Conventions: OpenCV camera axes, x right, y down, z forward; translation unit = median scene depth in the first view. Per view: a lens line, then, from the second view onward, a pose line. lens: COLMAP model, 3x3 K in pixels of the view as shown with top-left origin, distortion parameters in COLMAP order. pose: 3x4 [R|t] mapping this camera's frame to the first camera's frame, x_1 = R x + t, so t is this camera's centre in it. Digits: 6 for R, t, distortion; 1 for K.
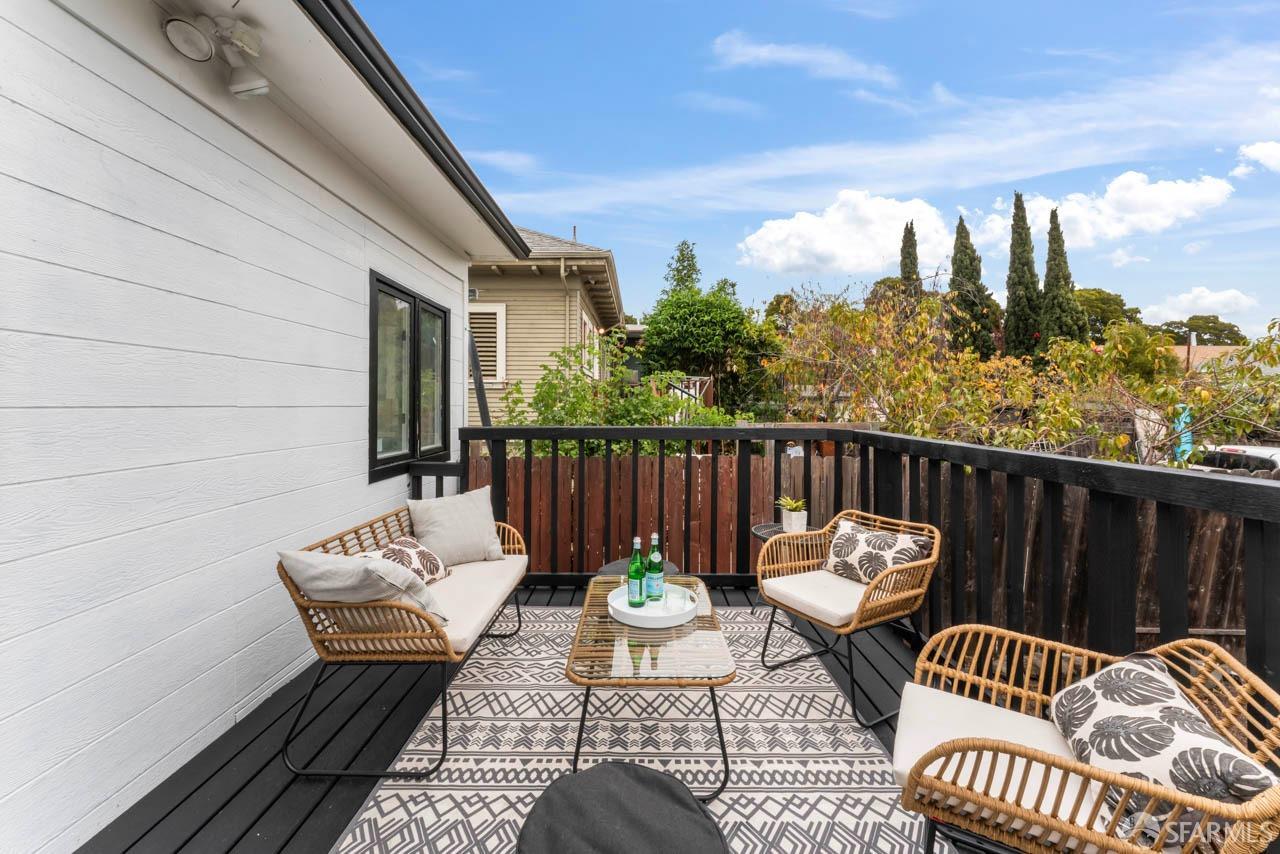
lens RADIAL K [[516.1, 0, 634.3], [0, 516.1, 414.5], [0, 0, 1]] dist [0.000391, -0.000121]
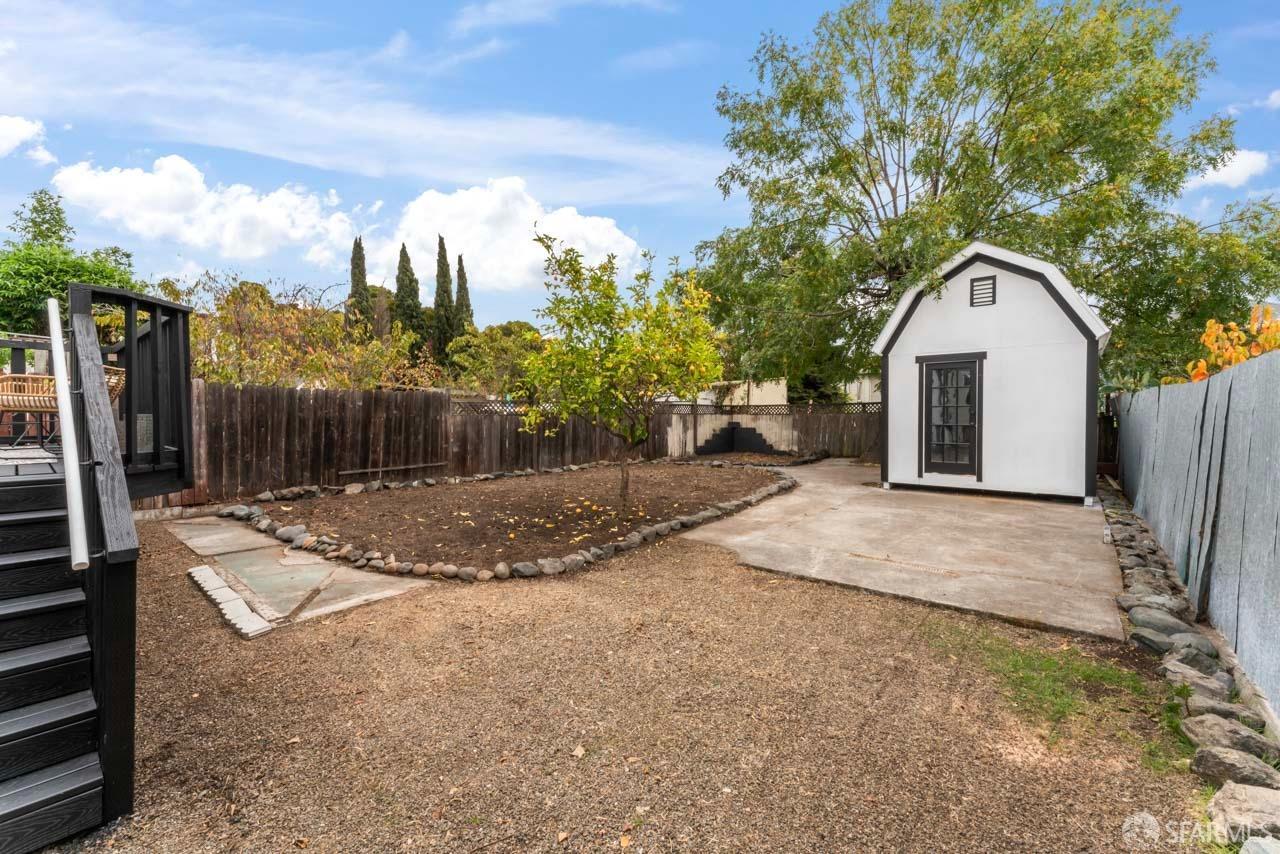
lens RADIAL K [[516.1, 0, 634.3], [0, 516.1, 414.5], [0, 0, 1]] dist [0.000391, -0.000121]
pose [[0.627348, -0.005203, 0.778722, 0.028346], [0.017830, 0.999812, -0.007683, 0.048533], [-0.778535, 0.018705, 0.627322, -0.226277]]
